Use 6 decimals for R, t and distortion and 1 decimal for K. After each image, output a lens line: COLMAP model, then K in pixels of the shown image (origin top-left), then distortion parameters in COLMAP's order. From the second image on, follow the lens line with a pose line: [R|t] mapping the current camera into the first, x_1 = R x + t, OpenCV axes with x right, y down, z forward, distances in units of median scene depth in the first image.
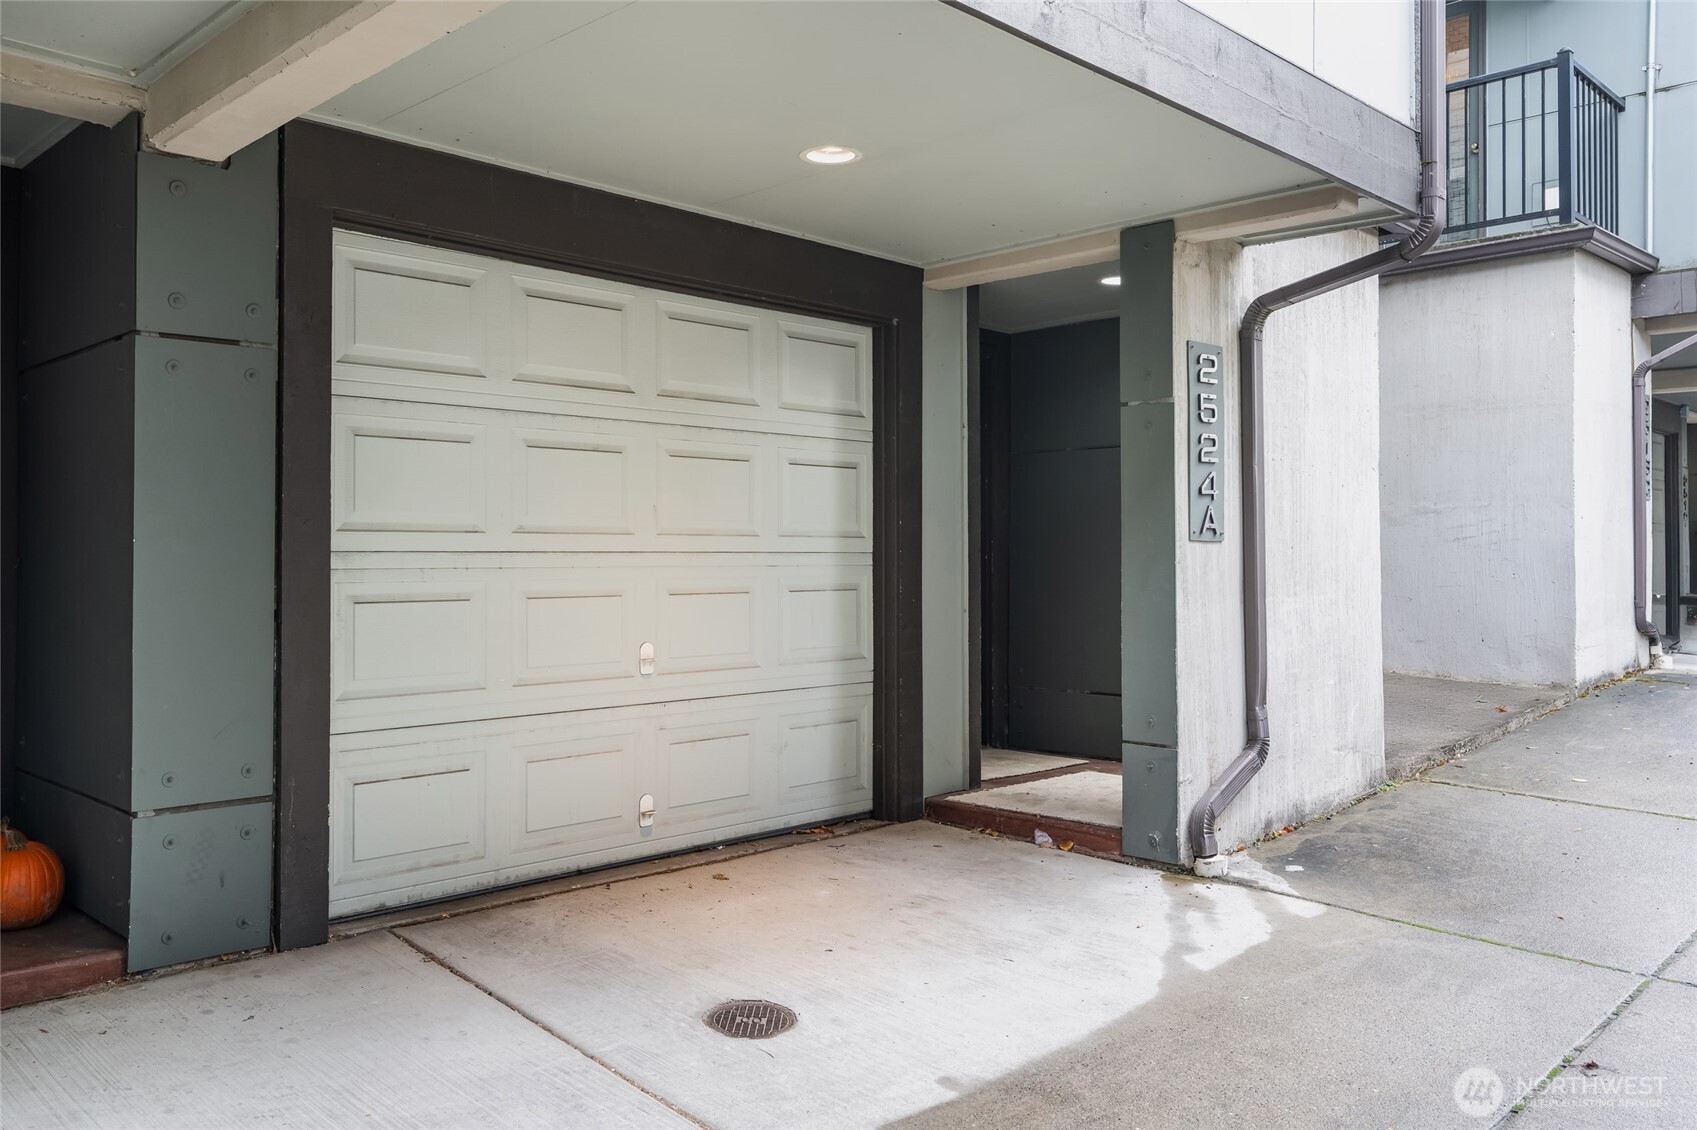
lens RADIAL K [[1357.6, 0, 849.6], [0, 1357.6, 553.4], [0, 0, 1]] dist [-0.004225, -0.003659]
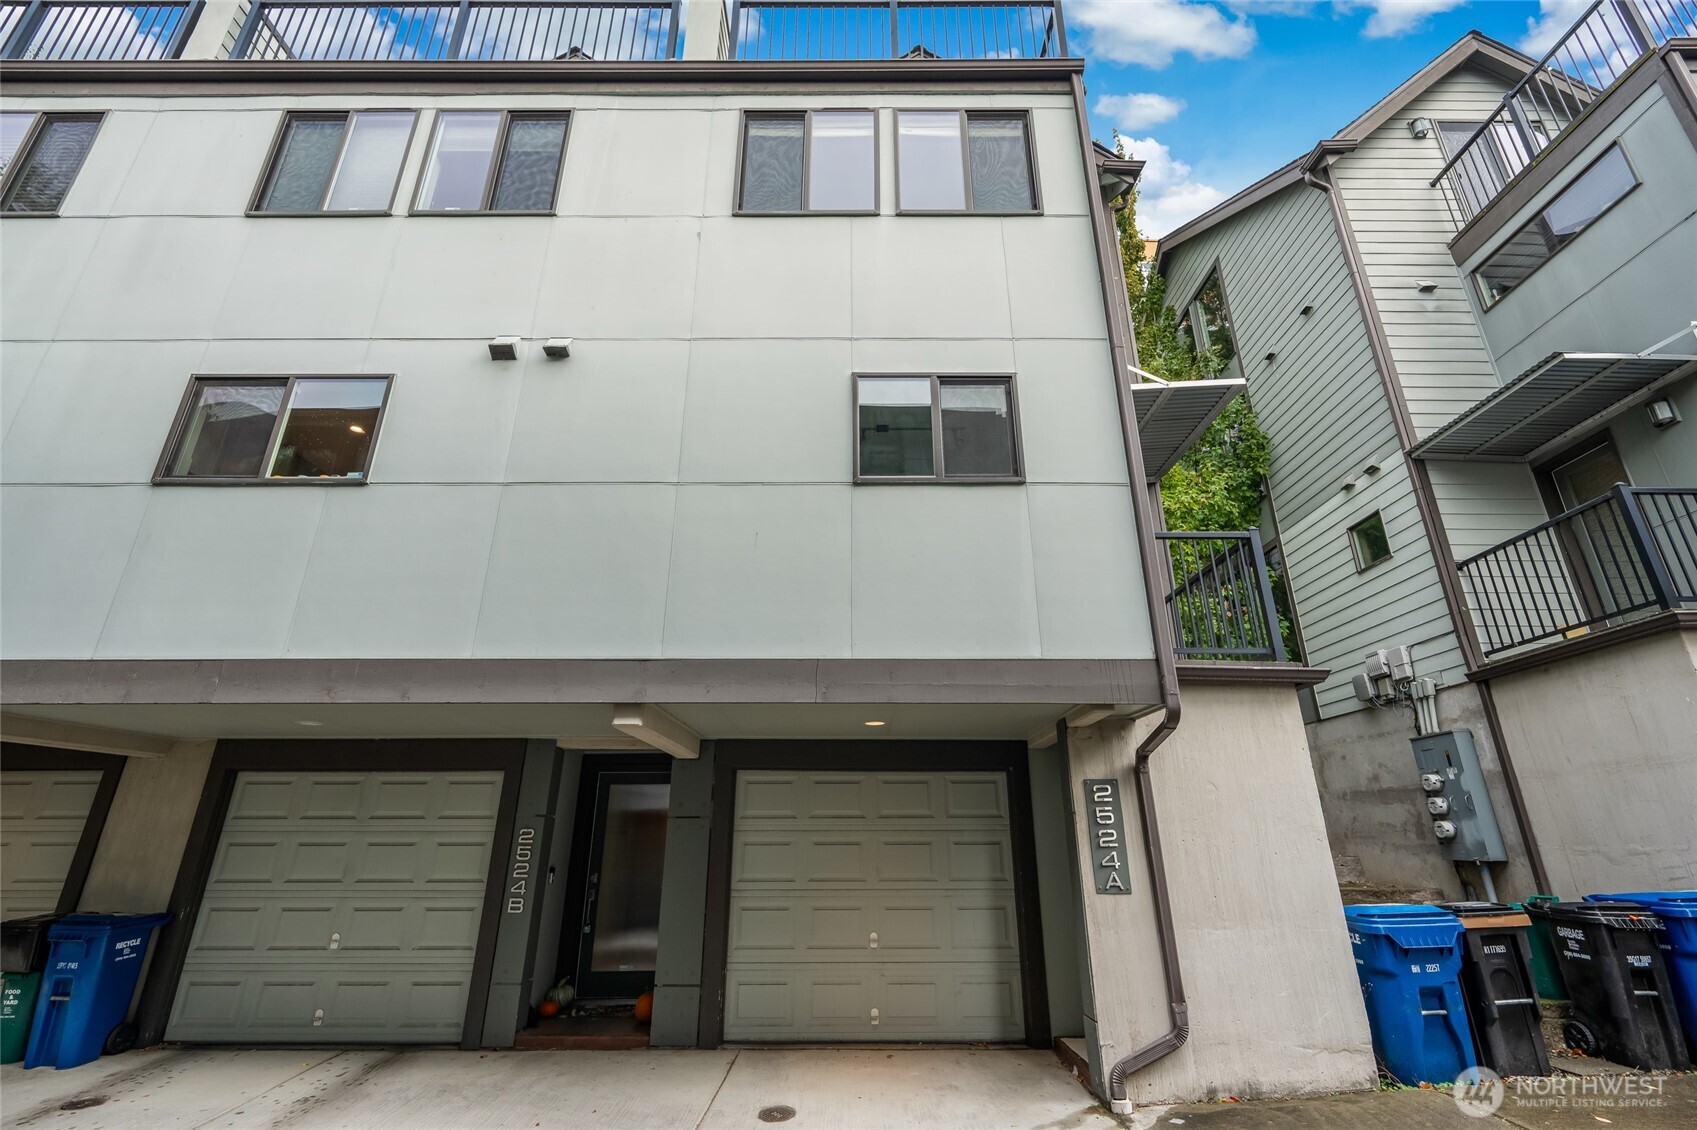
lens RADIAL K [[743.9, 0, 846.9], [0, 743.9, 570.6], [0, 0, 1]] dist [-0.003964, 0.000910]
pose [[0.696525, -0.249397, -0.672795, 0.786916], [0.001958, 0.938309, -0.345793, -0.070660], [0.717530, 0.239536, 0.654044, 0.004210]]
